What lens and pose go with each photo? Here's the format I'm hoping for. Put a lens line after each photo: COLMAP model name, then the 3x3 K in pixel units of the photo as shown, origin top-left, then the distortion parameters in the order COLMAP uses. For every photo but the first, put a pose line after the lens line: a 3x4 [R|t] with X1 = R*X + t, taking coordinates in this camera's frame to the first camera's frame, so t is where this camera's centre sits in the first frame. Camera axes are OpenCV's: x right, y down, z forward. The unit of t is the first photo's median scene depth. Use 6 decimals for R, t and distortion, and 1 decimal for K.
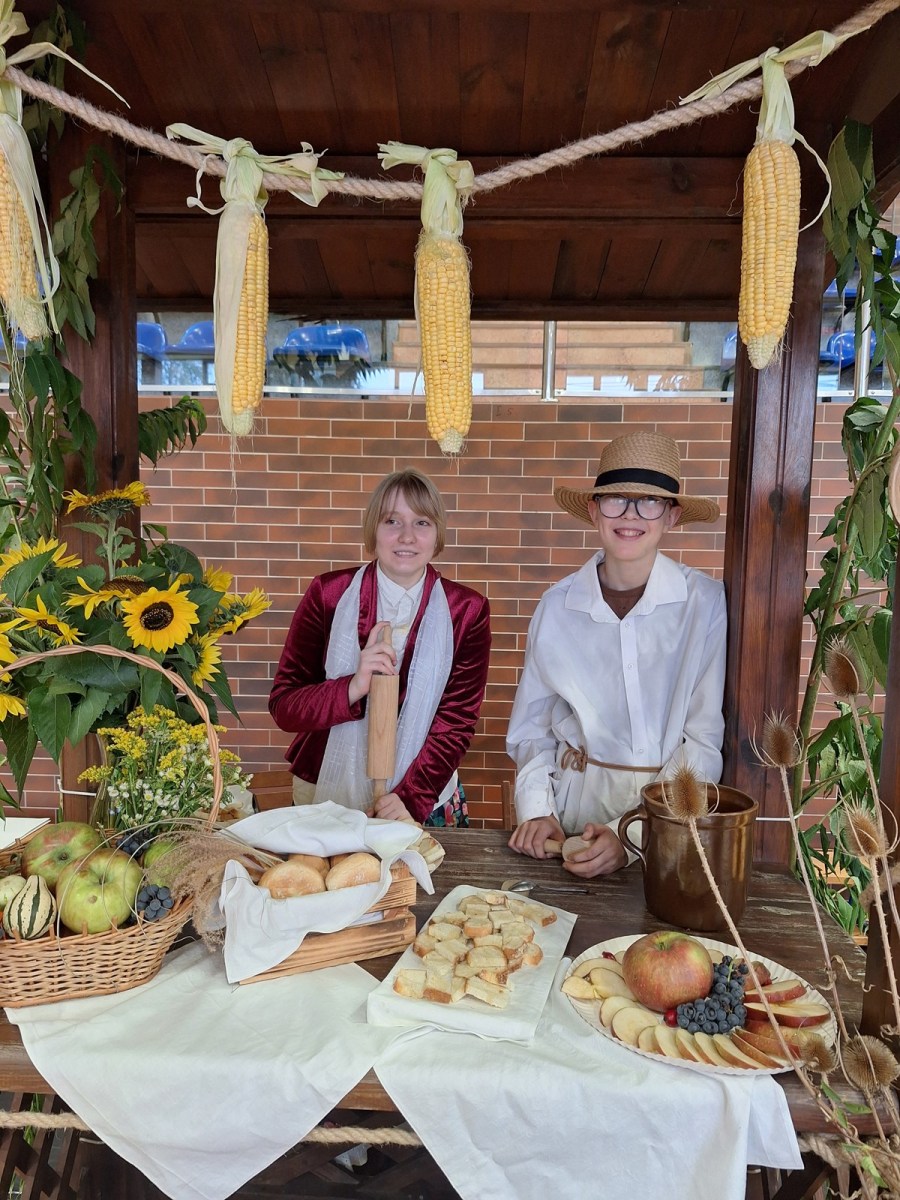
lens RADIAL K [[833.1, 0, 450.0], [0, 833.1, 600.0], [0, 0, 1]] dist [0.003510, -0.004625]
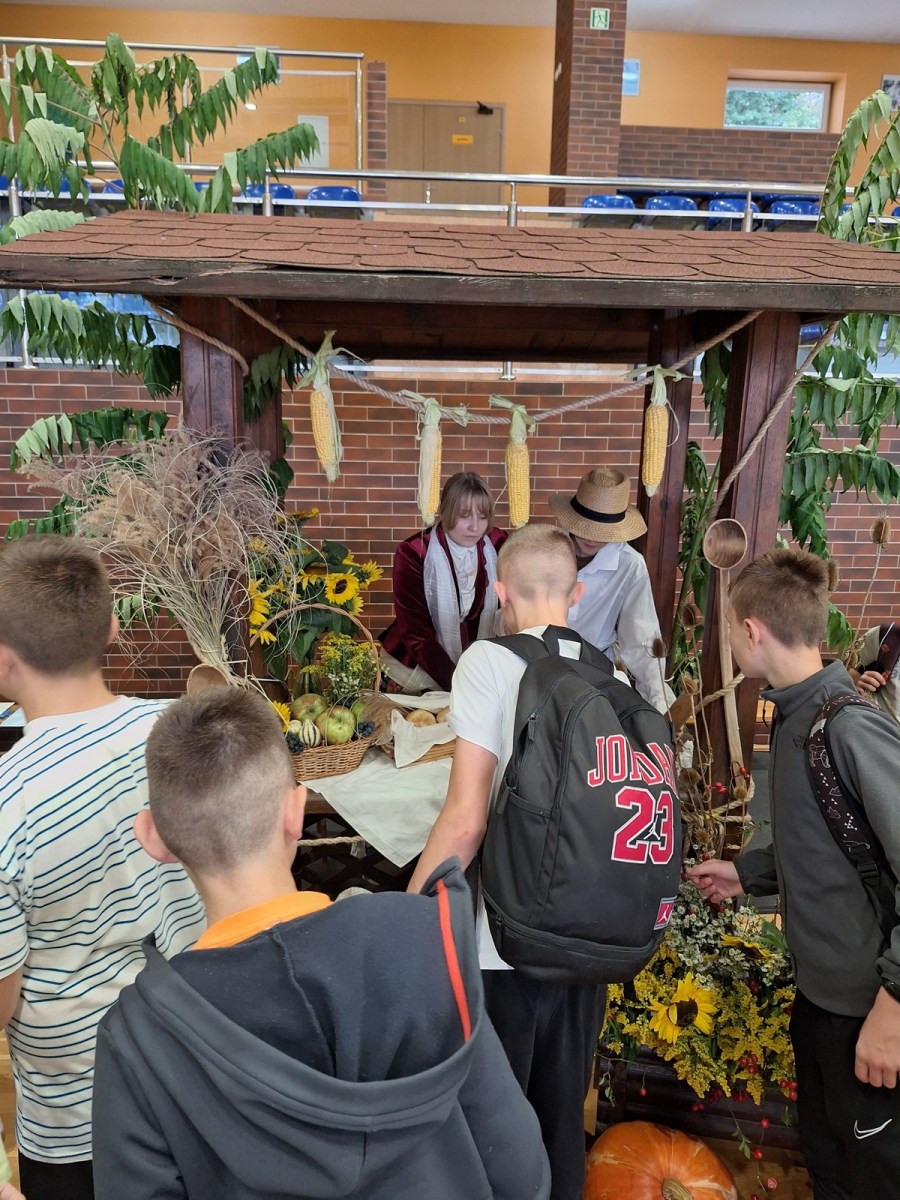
lens RADIAL K [[813.8, 0, 450.0], [0, 813.8, 600.0], [0, 0, 1]] dist [0.072274, -0.097951]
pose [[0.995268, -0.026604, 0.093457, -0.307876], [0.012699, 0.989153, 0.146337, -0.240305], [-0.096336, -0.144457, 0.984810, -0.932755]]
